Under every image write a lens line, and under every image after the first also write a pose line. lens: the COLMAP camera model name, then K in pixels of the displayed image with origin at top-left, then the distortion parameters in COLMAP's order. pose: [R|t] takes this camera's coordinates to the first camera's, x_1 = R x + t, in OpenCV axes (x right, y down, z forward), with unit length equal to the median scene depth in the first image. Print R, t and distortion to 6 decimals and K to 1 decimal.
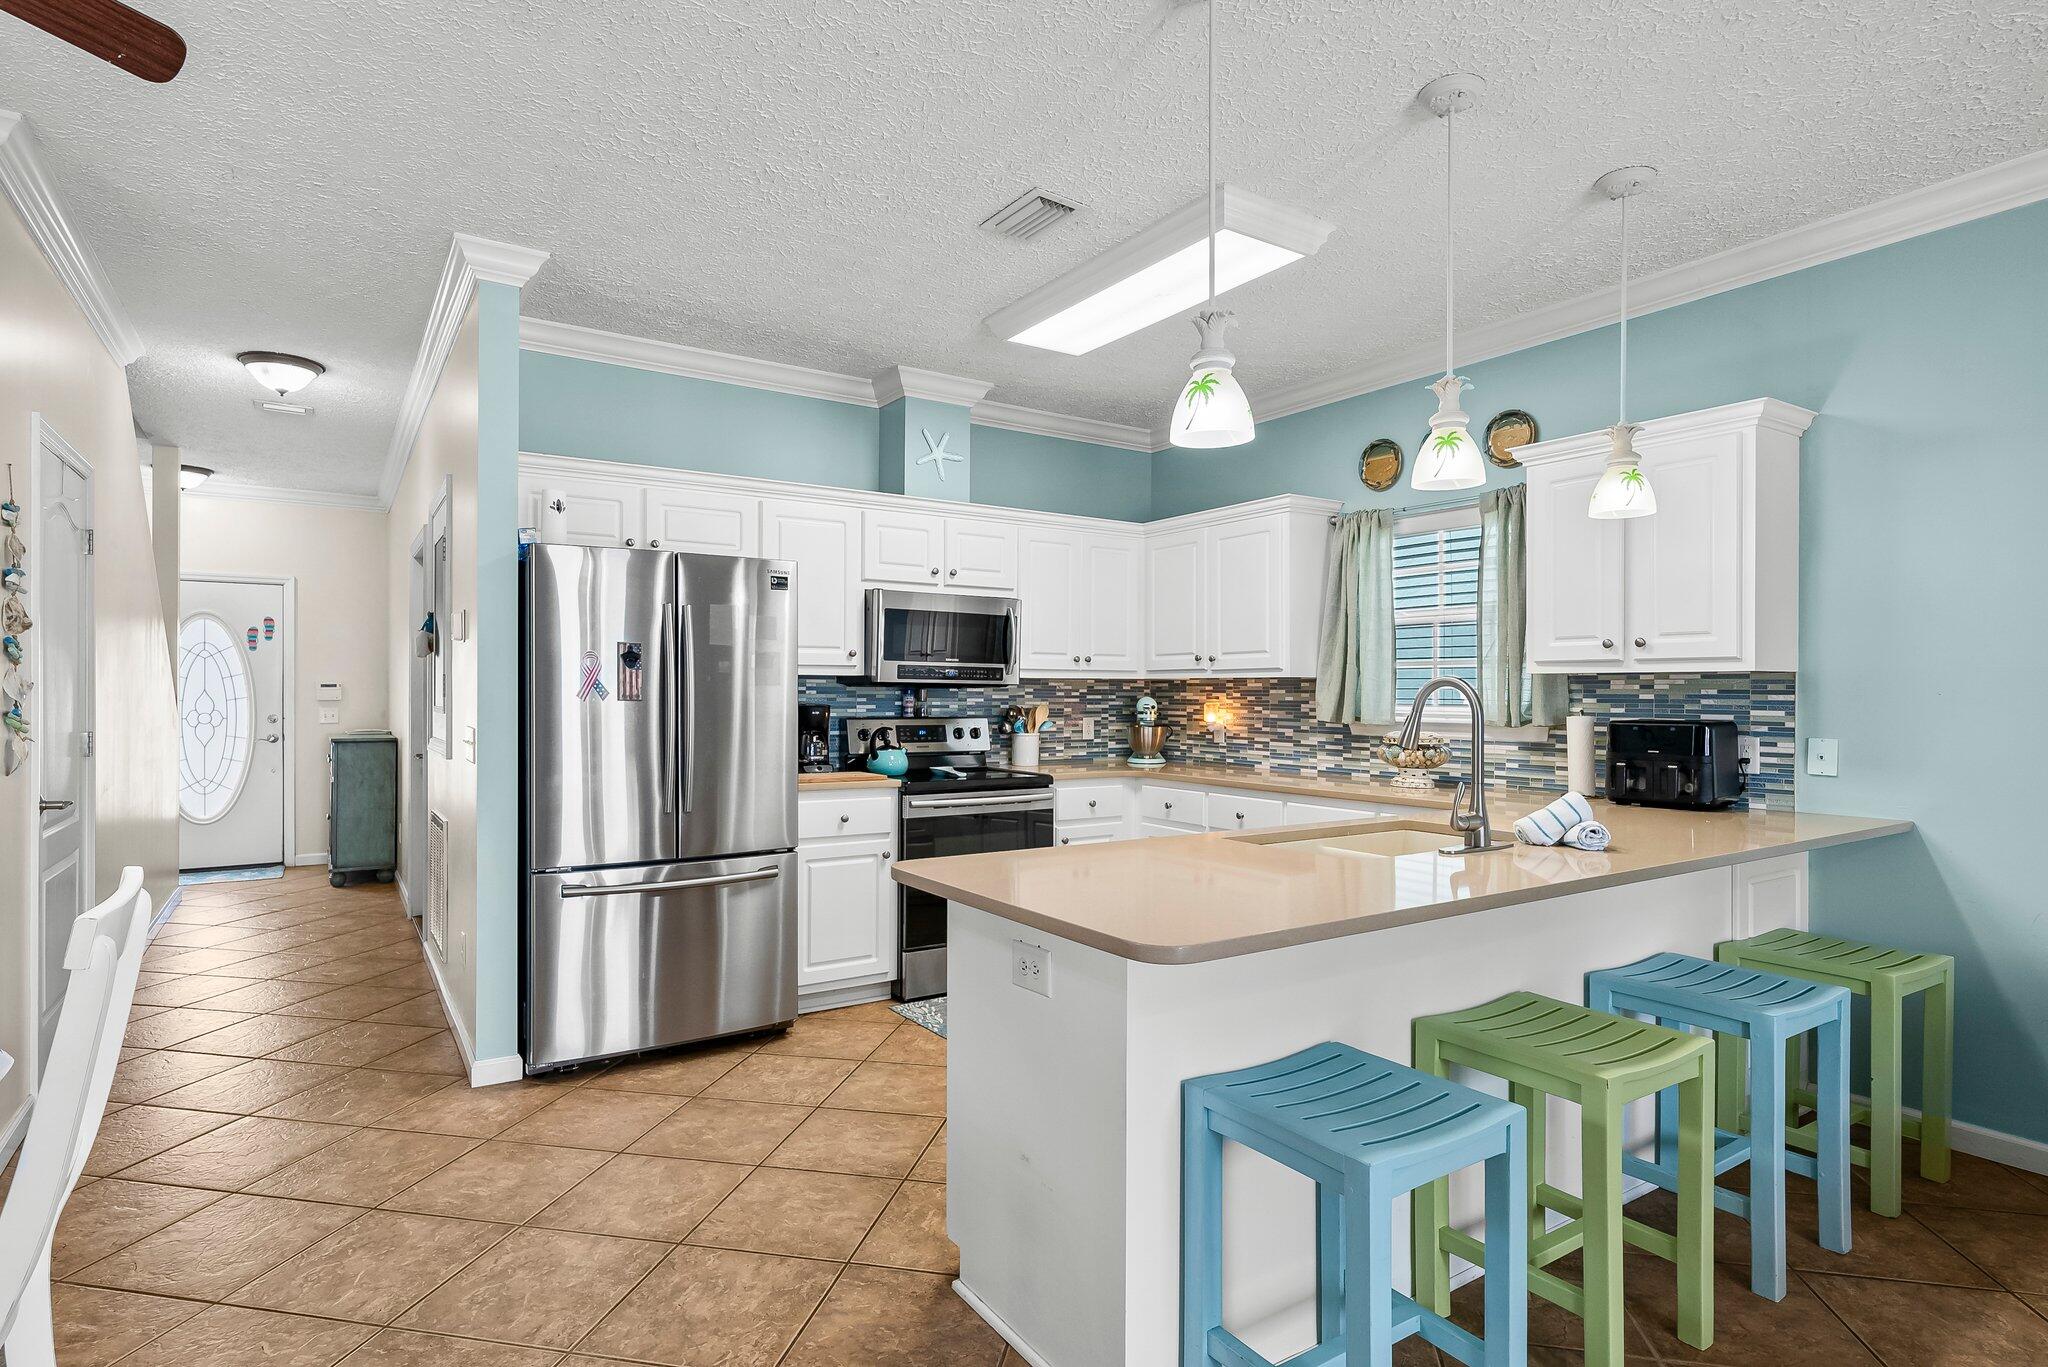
lens RADIAL K [[1068.9, 0, 1019.8], [0, 1068.9, 695.0], [0, 0, 1]] dist [0.002414, 0.000405]
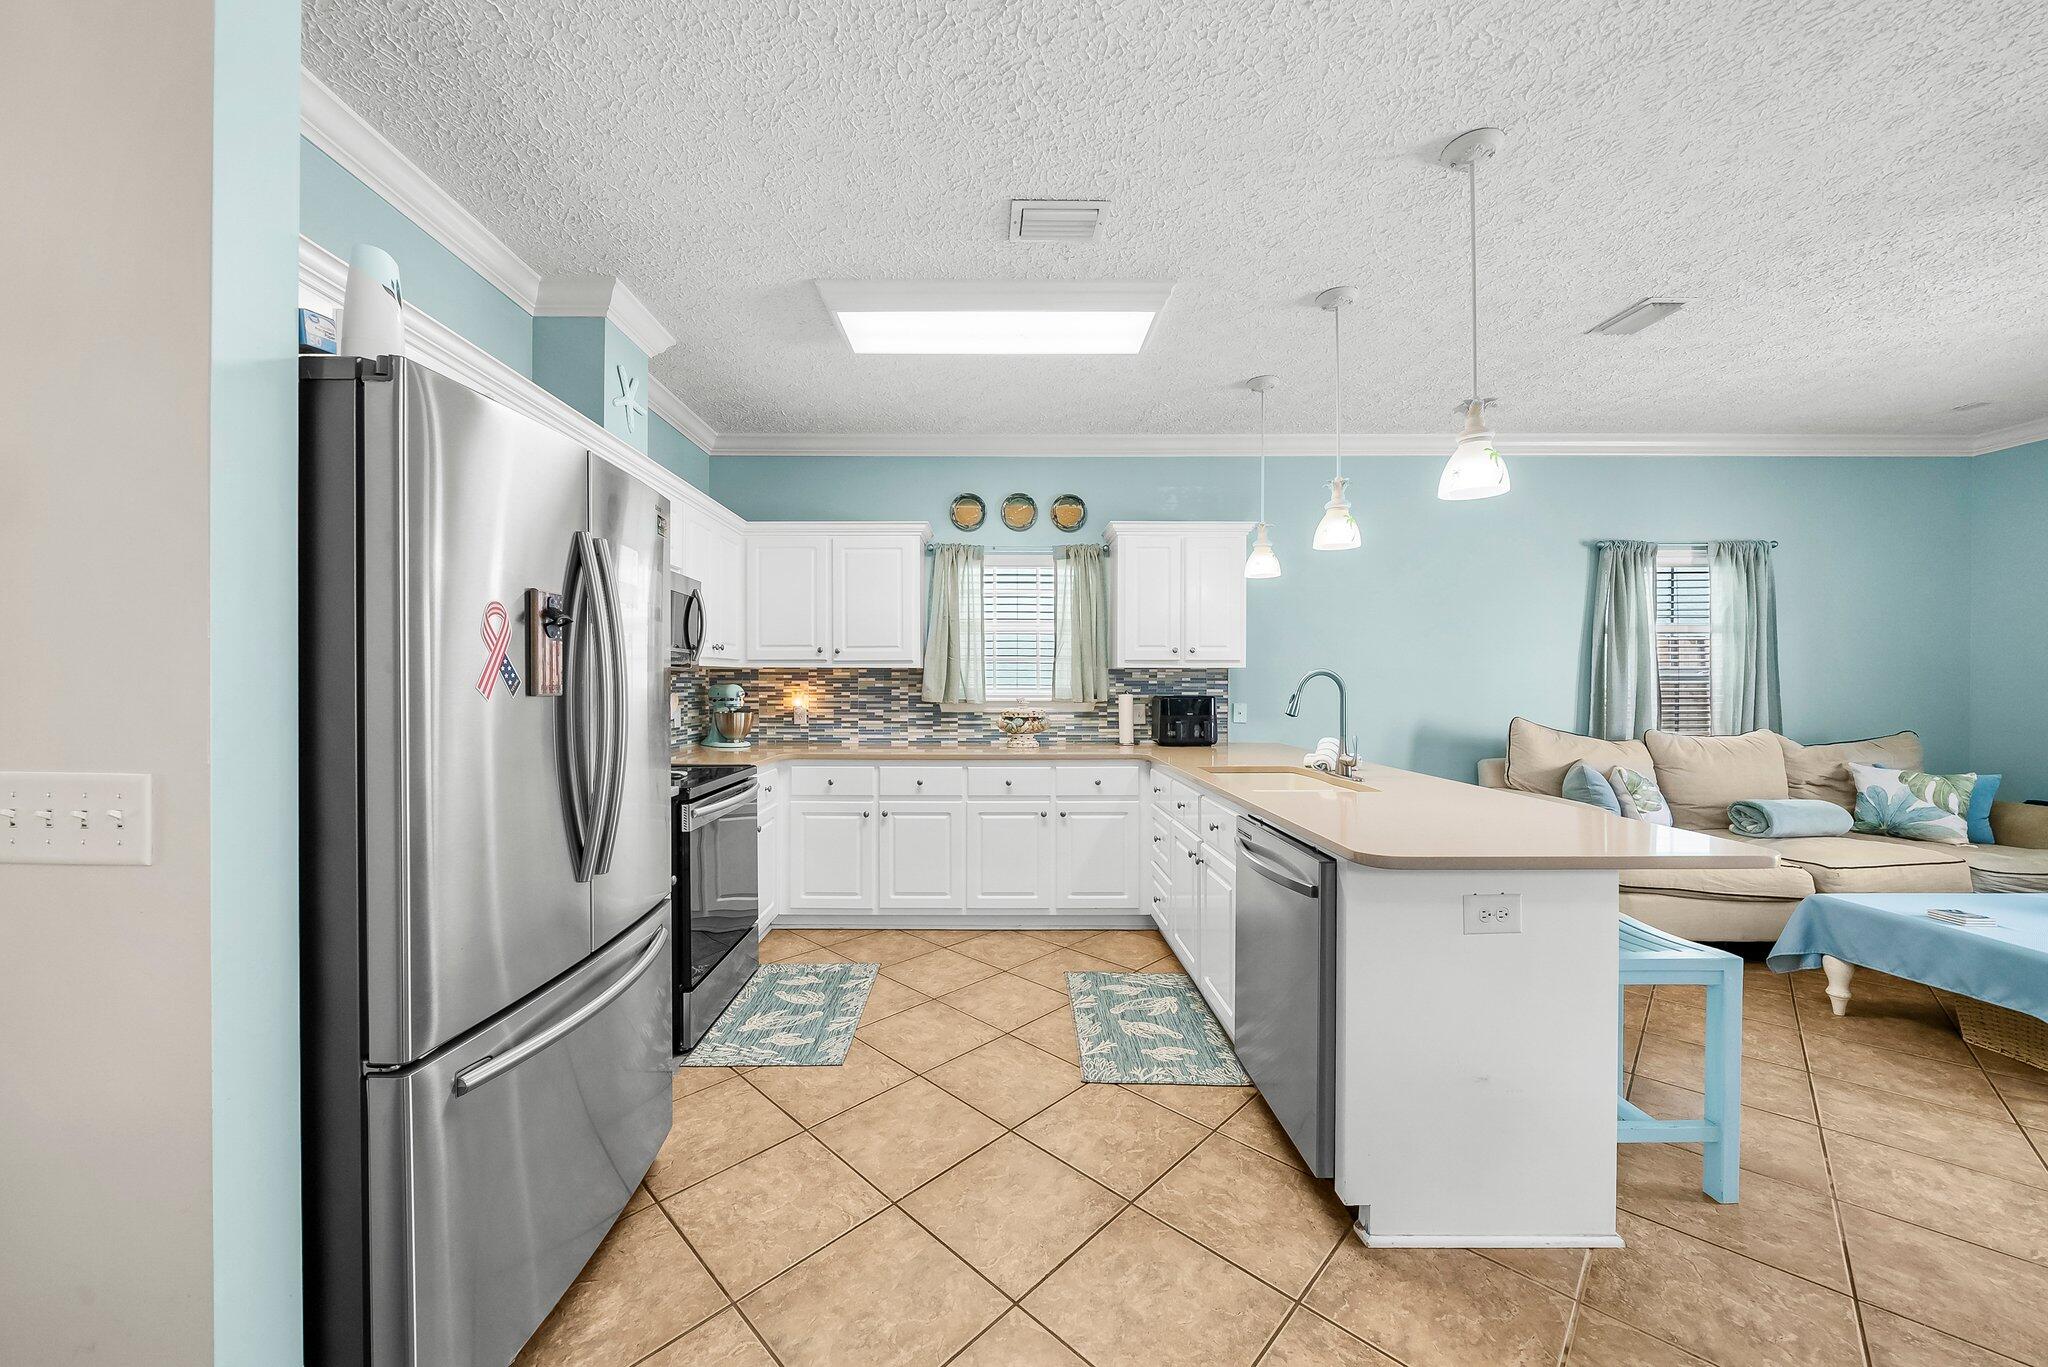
lens RADIAL K [[744.2, 0, 995.4], [0, 744.2, 684.3], [0, 0, 1]] dist [-0.001105, -0.000209]
pose [[0.546766, -0.005508, 0.837267, -0.406582], [0.003793, 0.999984, 0.004101, -0.000564], [-0.837277, 0.000933, 0.546778, 0.425838]]
